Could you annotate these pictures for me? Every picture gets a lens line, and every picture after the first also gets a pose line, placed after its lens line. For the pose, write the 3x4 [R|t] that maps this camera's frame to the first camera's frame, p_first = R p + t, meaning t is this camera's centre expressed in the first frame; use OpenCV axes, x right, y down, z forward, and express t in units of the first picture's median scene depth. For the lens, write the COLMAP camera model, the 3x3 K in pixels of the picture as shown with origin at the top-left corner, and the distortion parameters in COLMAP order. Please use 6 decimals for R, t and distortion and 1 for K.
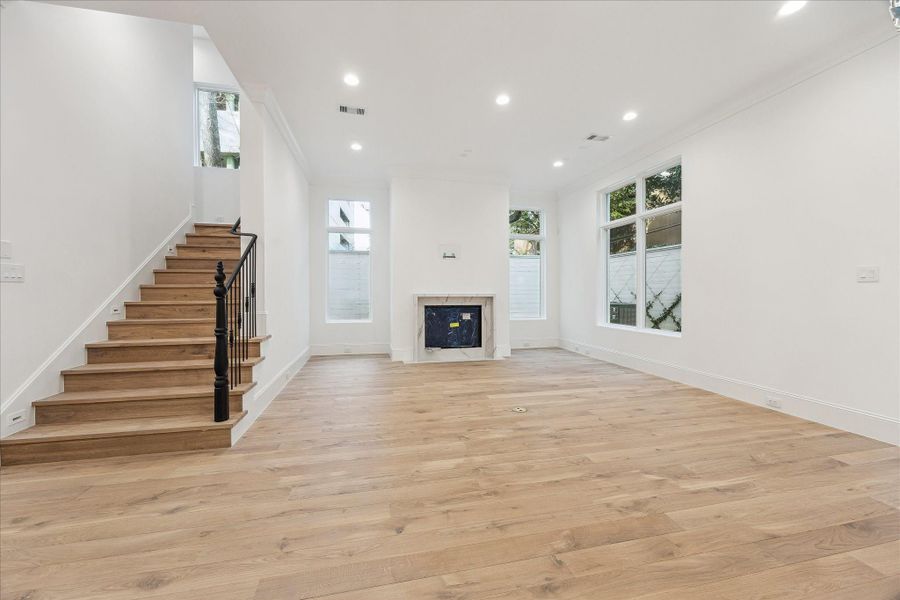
lens RADIAL K [[346.6, 0, 446.0], [0, 346.6, 292.4], [0, 0, 1]] dist [-0.001249, -0.000021]
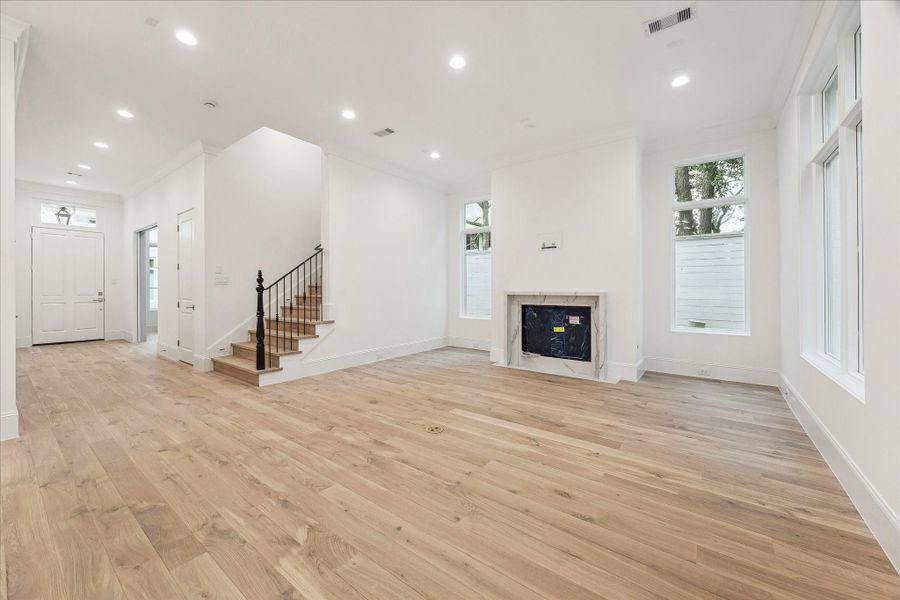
lens RADIAL K [[346.6, 0, 446.0], [0, 346.6, 292.4], [0, 0, 1]] dist [-0.001249, -0.000021]
pose [[0.644064, 0.006627, -0.764943, 0.861035], [-0.000473, 0.999966, 0.008265, -0.002091], [0.764972, -0.004961, 0.644045, 0.473314]]
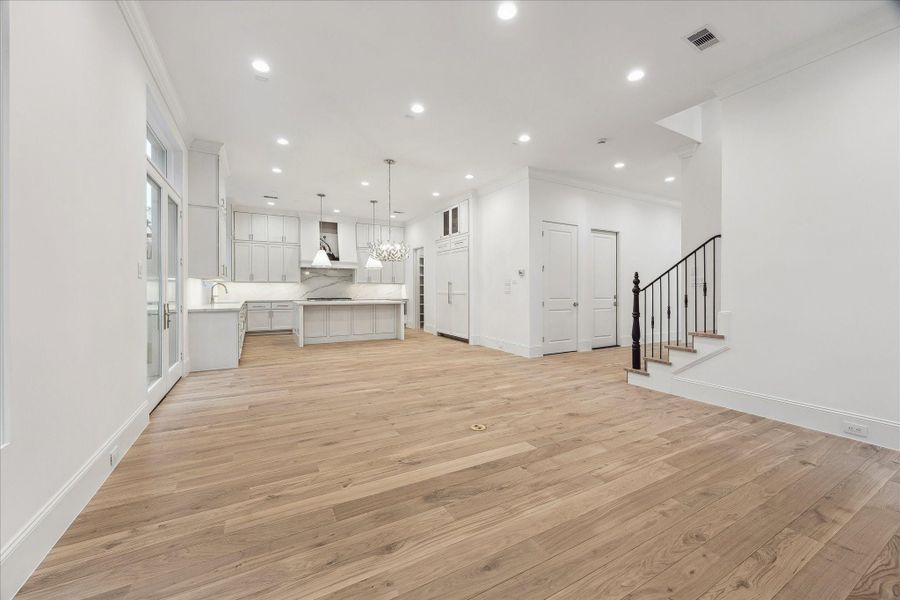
lens RADIAL K [[352.3, 0, 447.0], [0, 352.3, 294.0], [0, 0, 1]] dist [-0.000595, 0.000004]
pose [[-0.959727, -0.003329, -0.280915, 0.523073], [-0.006450, 0.999927, 0.010189, 0.001564], [0.280861, 0.011591, -0.959679, 1.783668]]
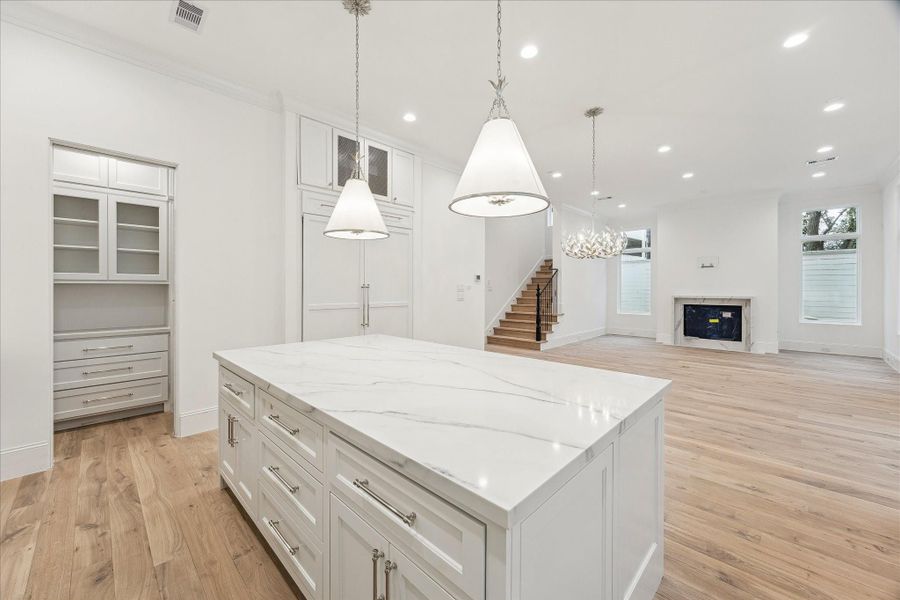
lens RADIAL K [[346.6, 0, 446.0], [0, 346.6, 292.4], [0, 0, 1]] dist [-0.001249, -0.000021]
pose [[0.537446, 0.009253, -0.843247, 0.990702], [0.000263, 0.999938, 0.011139, -0.039980], [0.843298, -0.006208, 0.537411, -0.852525]]
